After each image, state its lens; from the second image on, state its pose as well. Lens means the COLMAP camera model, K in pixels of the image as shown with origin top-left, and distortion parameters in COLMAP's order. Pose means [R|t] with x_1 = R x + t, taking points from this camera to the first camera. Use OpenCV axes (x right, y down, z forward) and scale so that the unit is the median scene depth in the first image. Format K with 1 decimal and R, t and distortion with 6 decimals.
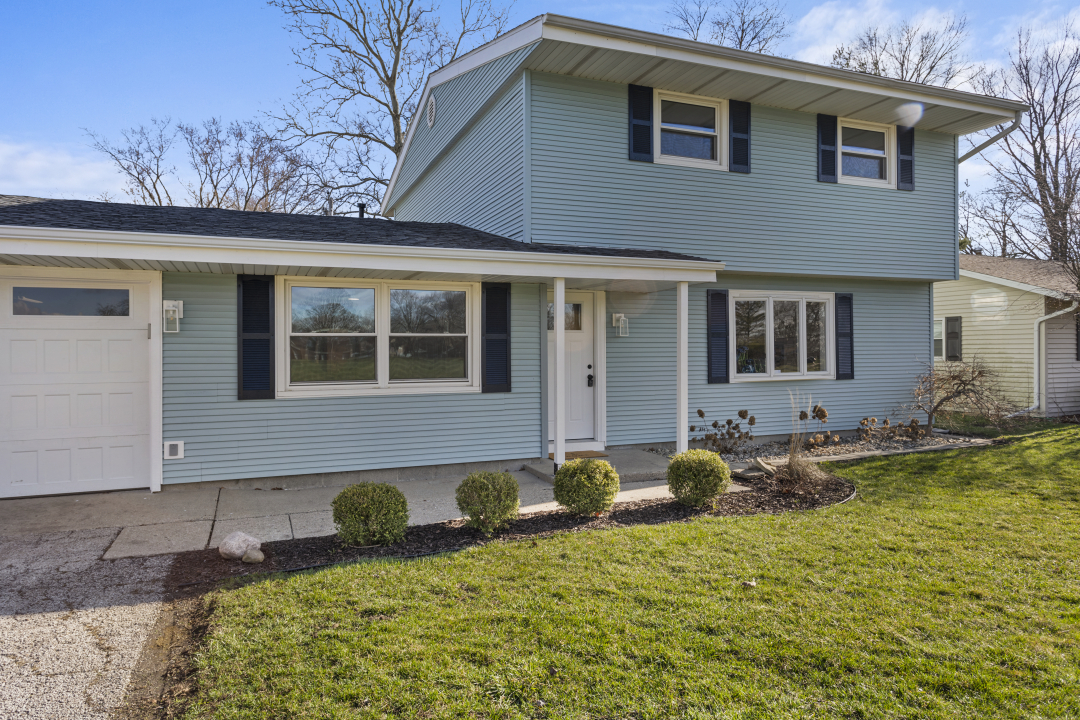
lens RADIAL K [[701.1, 0, 541.0], [0, 701.1, 352.7], [0, 0, 1]] dist [-0.002022, -0.000142]
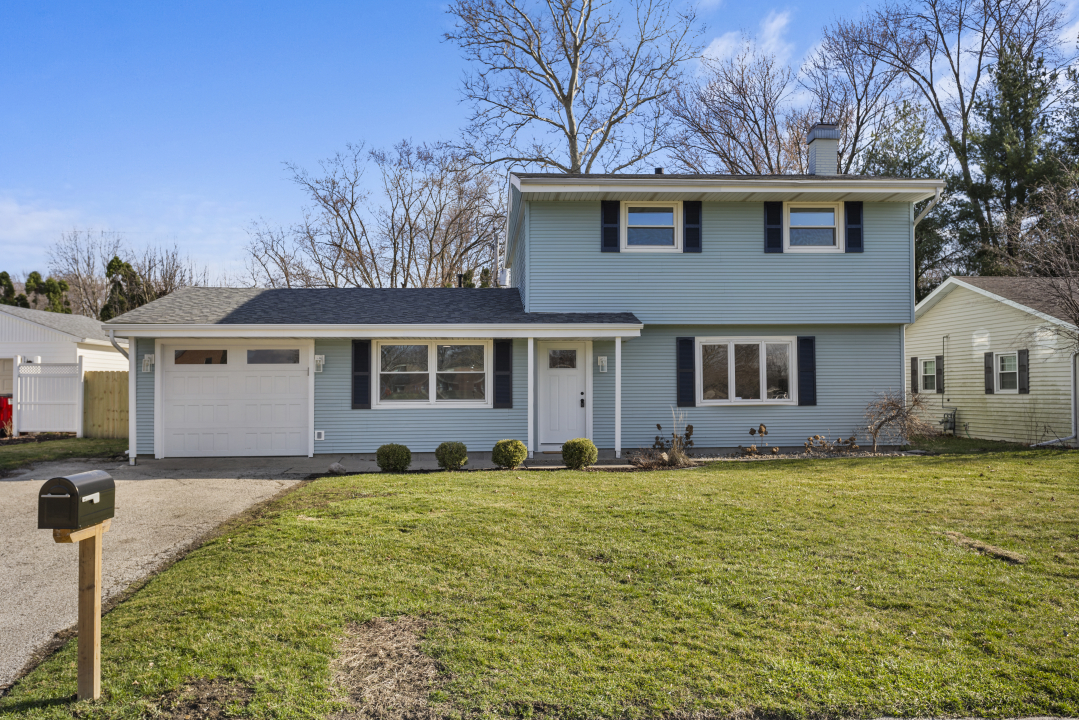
lens RADIAL K [[964.8, 0, 539.5], [0, 964.8, 360.0], [0, 0, 1]] dist [0.000194, 0.002334]
pose [[0.949105, -0.008933, -0.314834, 0.562244], [-0.001276, 0.999481, -0.032204, 0.014071], [0.314958, 0.030966, 0.948600, -0.839478]]
